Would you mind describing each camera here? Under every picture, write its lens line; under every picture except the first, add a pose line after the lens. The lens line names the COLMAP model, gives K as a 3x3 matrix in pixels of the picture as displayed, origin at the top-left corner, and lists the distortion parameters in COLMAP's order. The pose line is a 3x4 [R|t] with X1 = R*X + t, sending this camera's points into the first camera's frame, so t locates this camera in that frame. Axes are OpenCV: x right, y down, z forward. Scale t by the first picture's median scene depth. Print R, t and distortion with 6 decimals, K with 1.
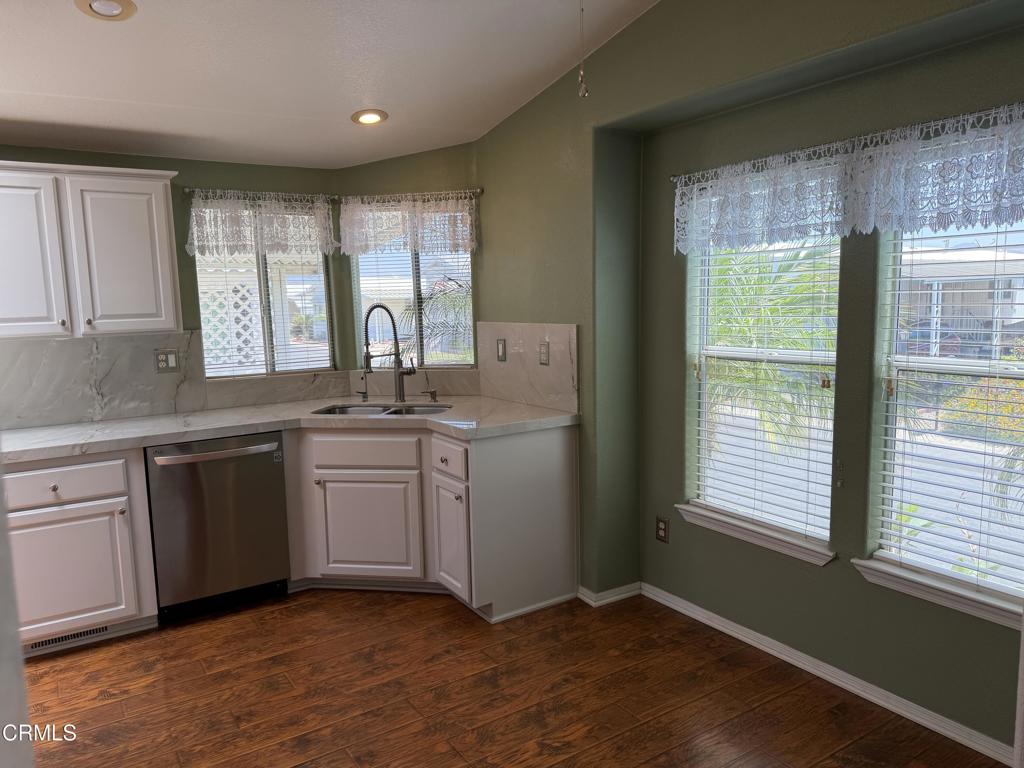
lens RADIAL K [[735.0, 0, 501.2], [0, 735.0, 380.7], [0, 0, 1]] dist [0.057183, -0.025219]
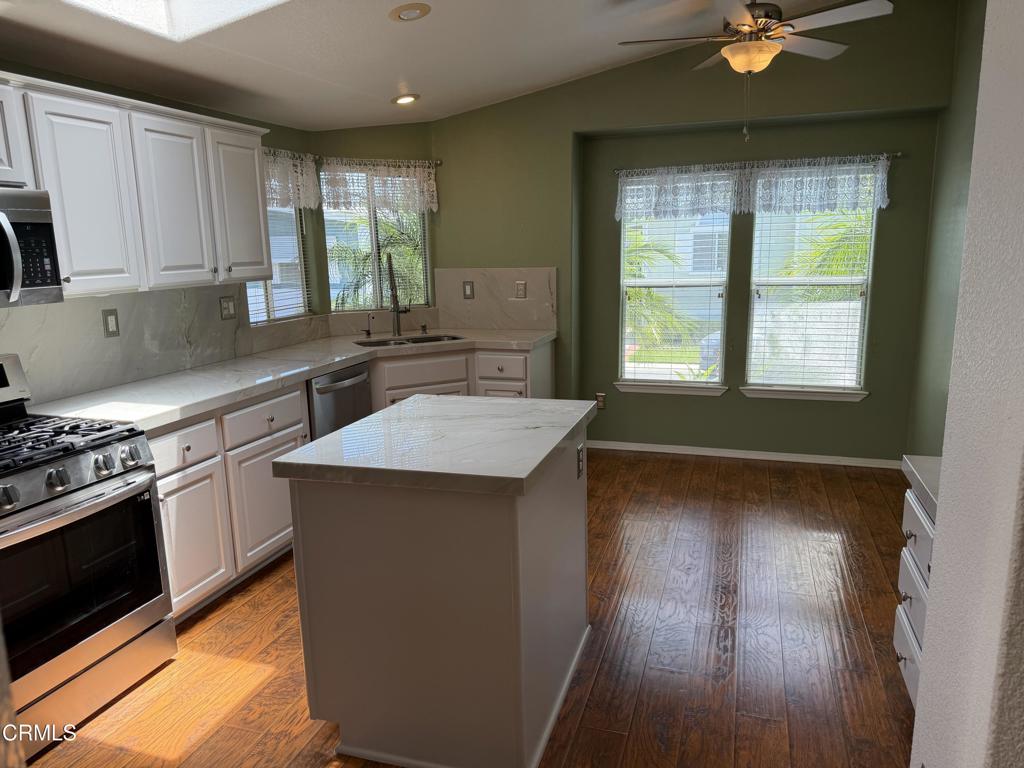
lens RADIAL K [[735.0, 0, 515.5], [0, 735.0, 388.9], [0, 0, 1]] dist [0.057183, -0.025219]
pose [[0.772304, -0.114412, 0.624866, -0.862427], [0.074838, 0.993184, 0.089354, 0.024602], [-0.630830, -0.022244, 0.775602, -0.074828]]
